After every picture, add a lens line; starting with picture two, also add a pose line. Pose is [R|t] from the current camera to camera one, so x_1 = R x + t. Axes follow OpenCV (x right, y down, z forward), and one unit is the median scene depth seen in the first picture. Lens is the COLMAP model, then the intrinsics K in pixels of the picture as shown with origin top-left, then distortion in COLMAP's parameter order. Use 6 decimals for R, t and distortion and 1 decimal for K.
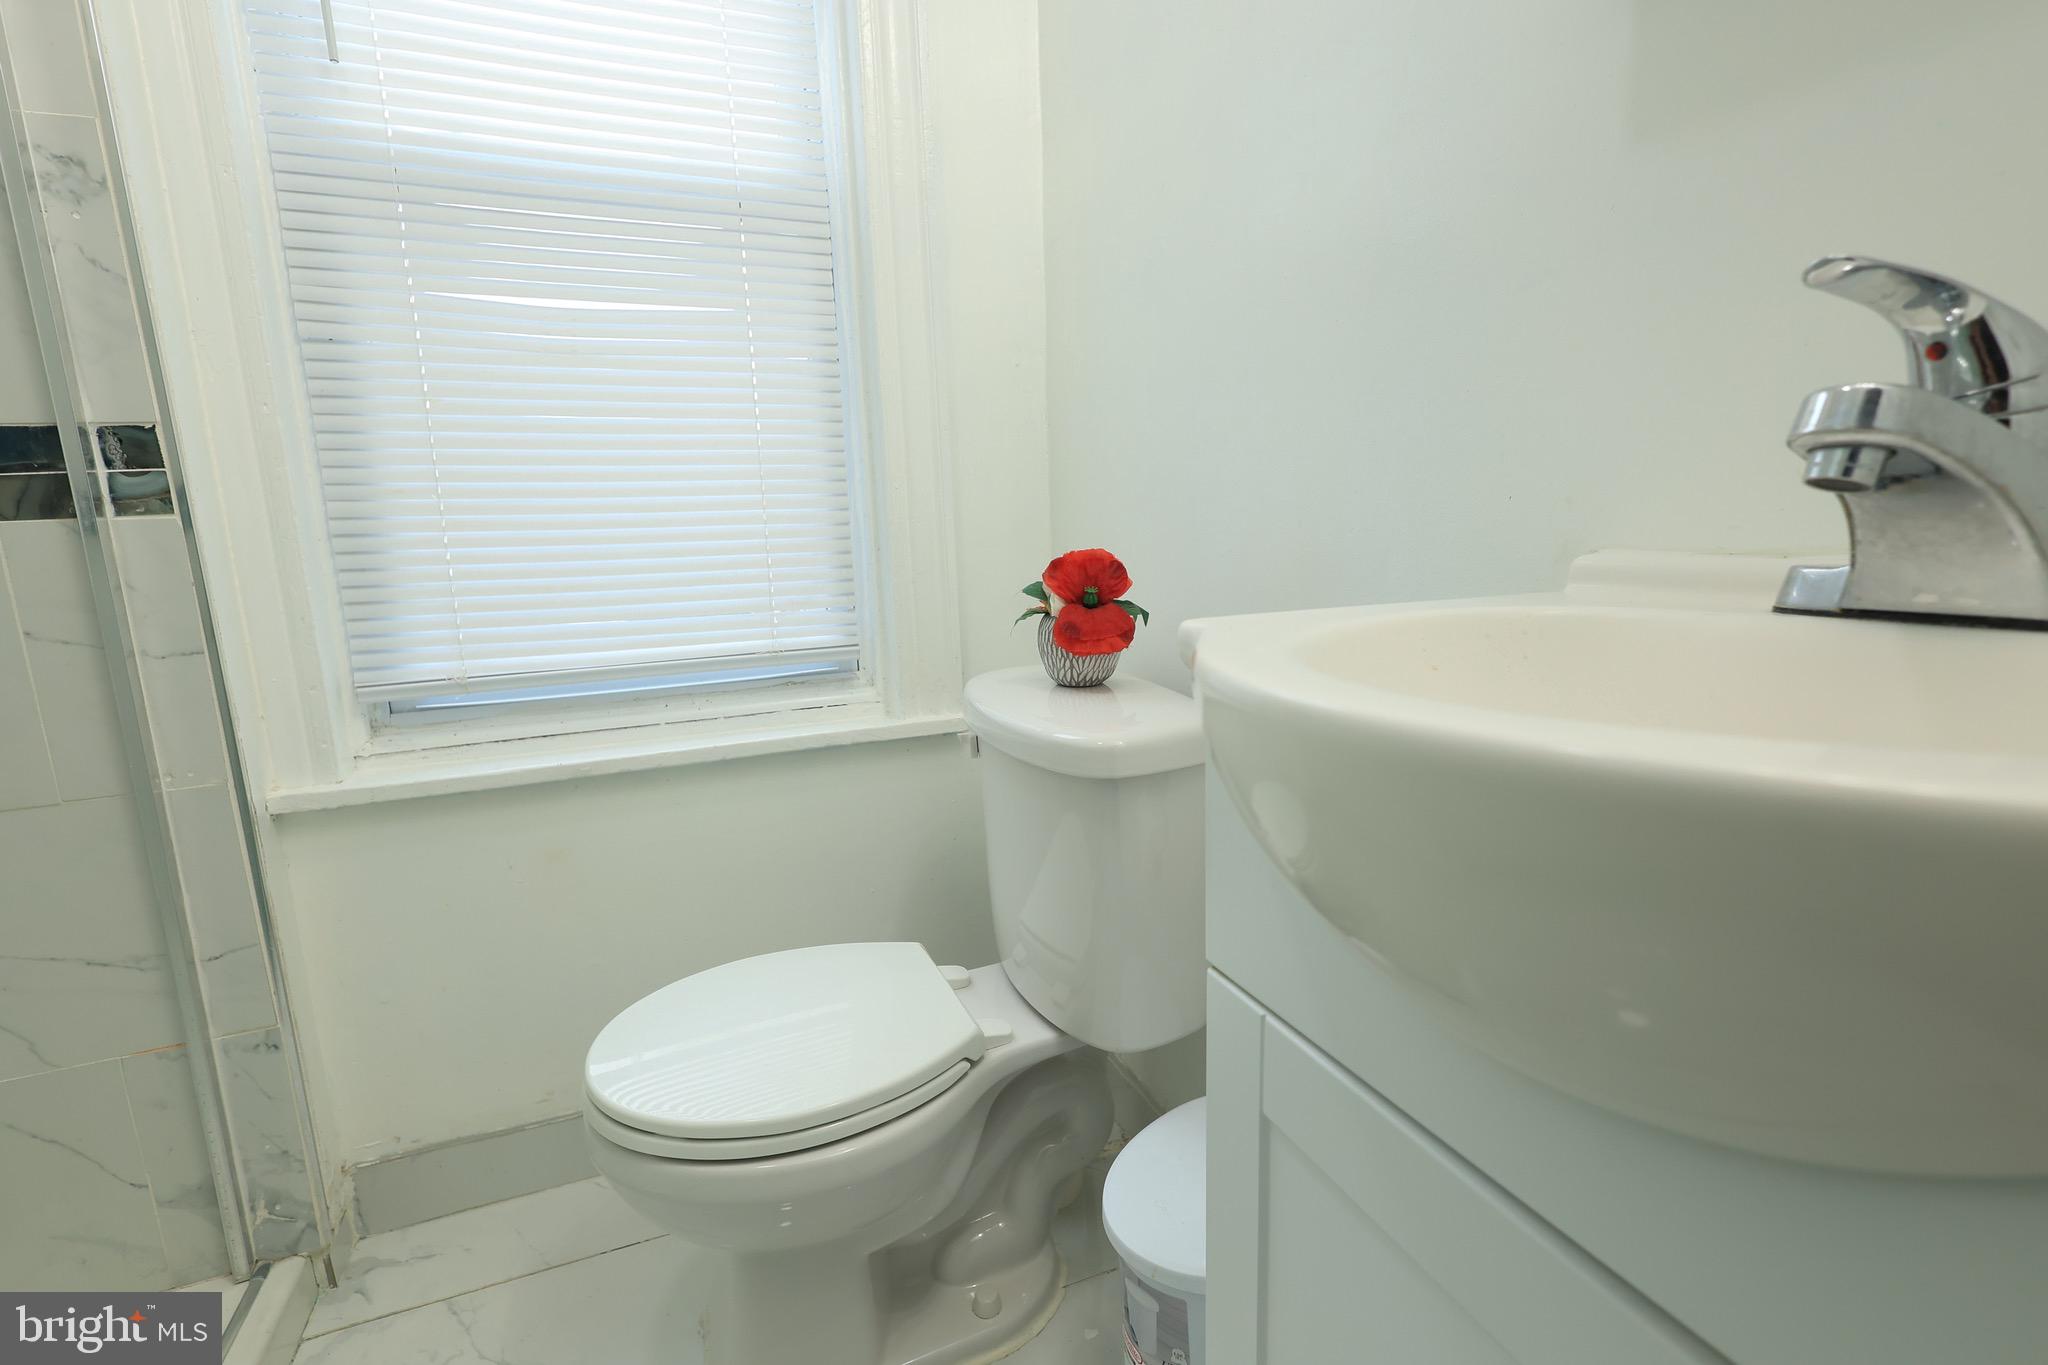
lens RADIAL K [[969.0, 0, 1030.5], [0, 969.0, 687.1], [0, 0, 1]] dist [0.003710, -0.000479]
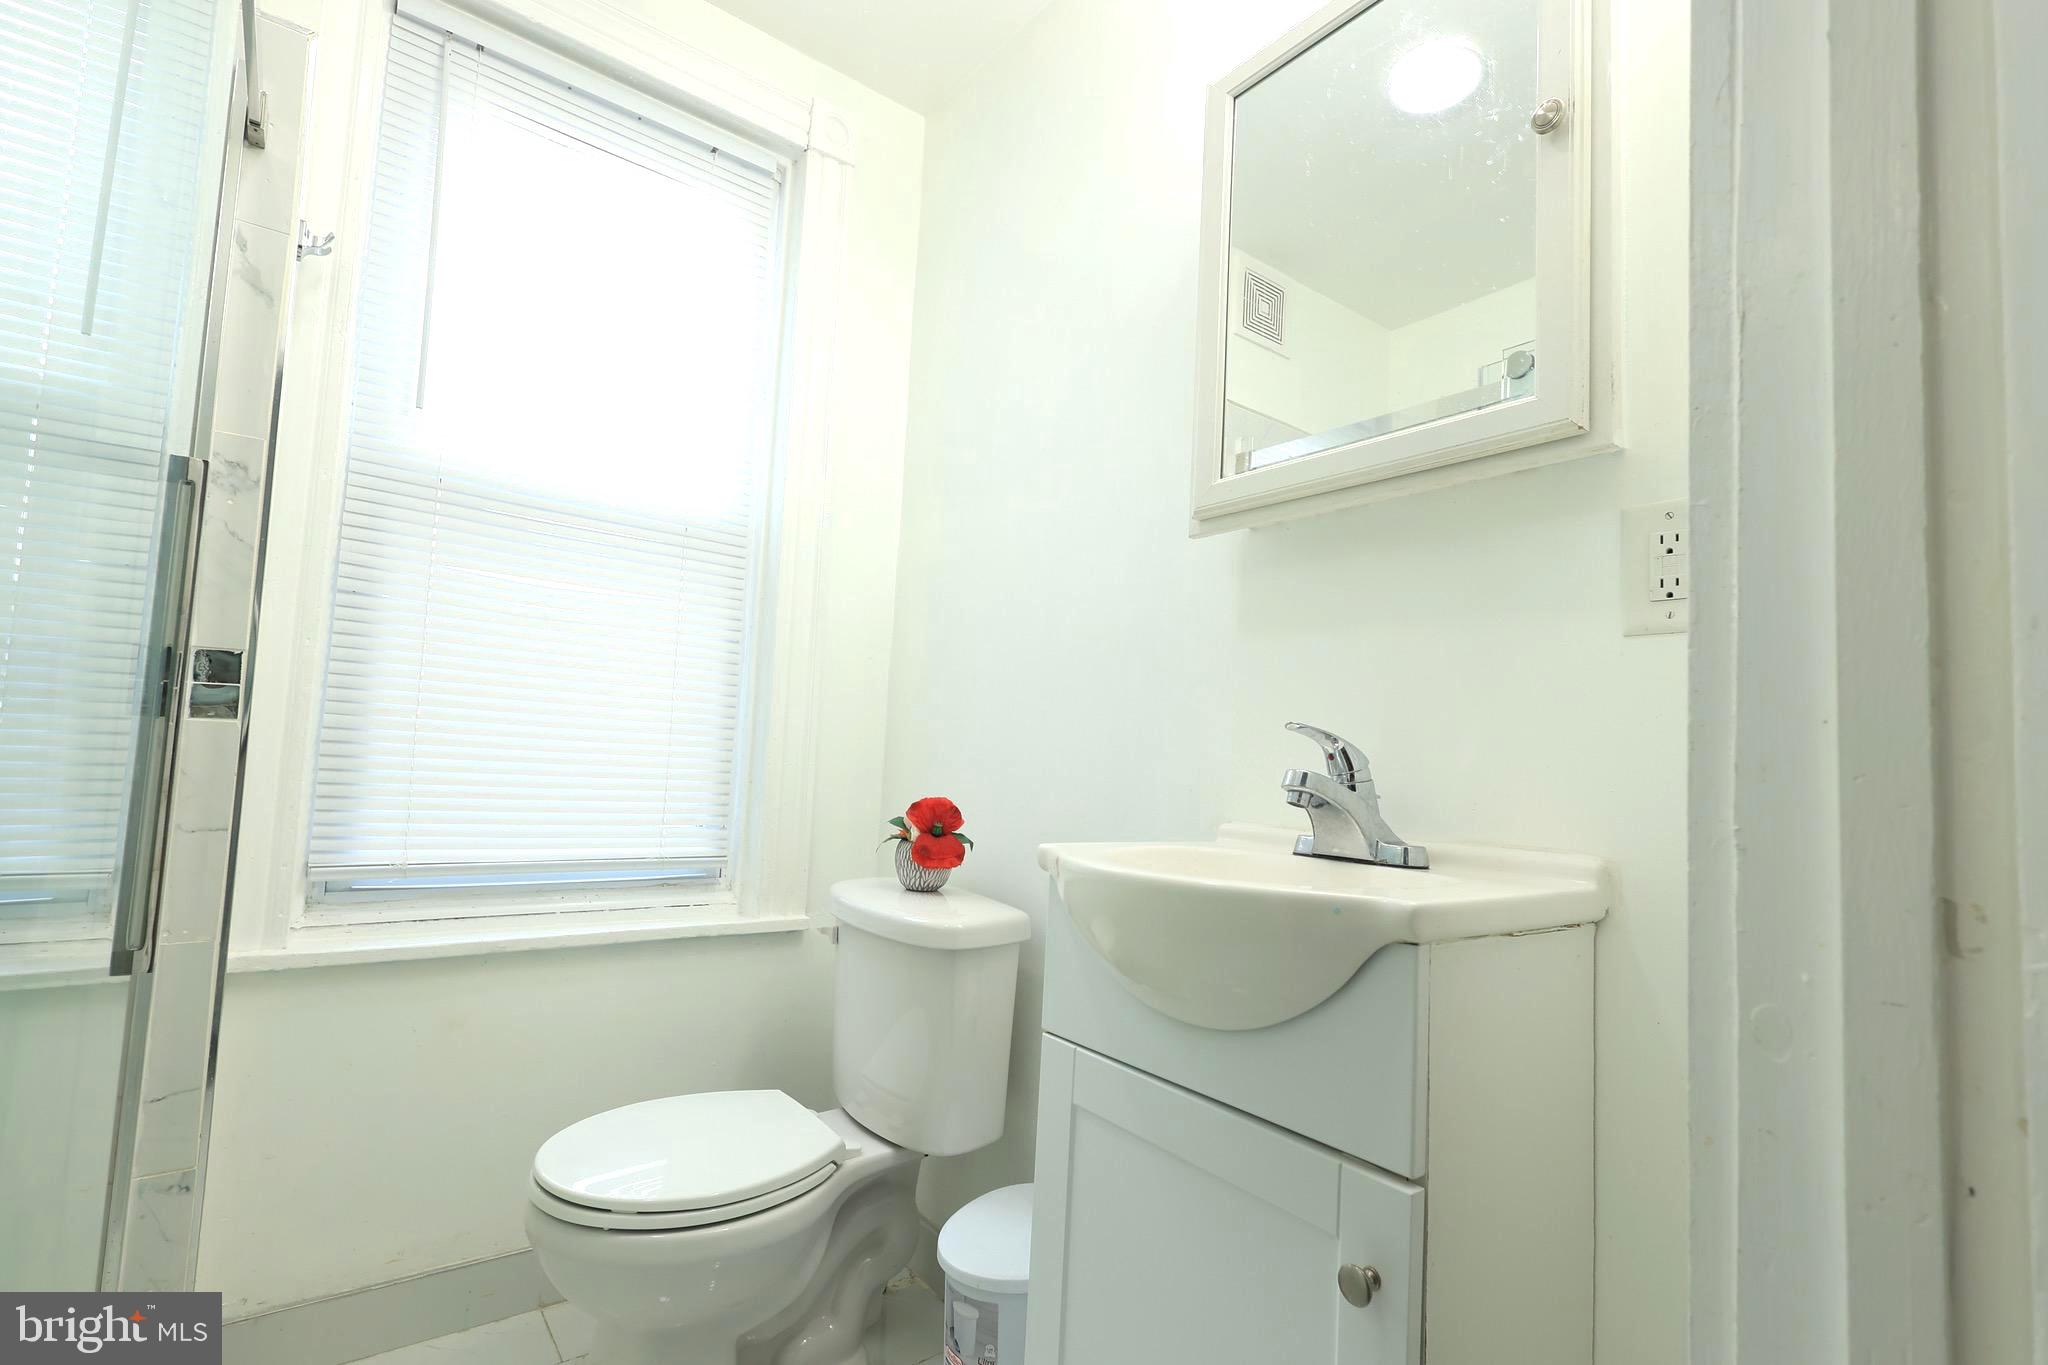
lens RADIAL K [[969.0, 0, 1030.5], [0, 969.0, 687.1], [0, 0, 1]] dist [0.003710, -0.000479]
pose [[0.958130, 0.102738, 0.267267, -0.219898], [-0.034962, 0.968404, -0.246922, 0.057633], [-0.284190, 0.227240, 0.931449, -0.476816]]
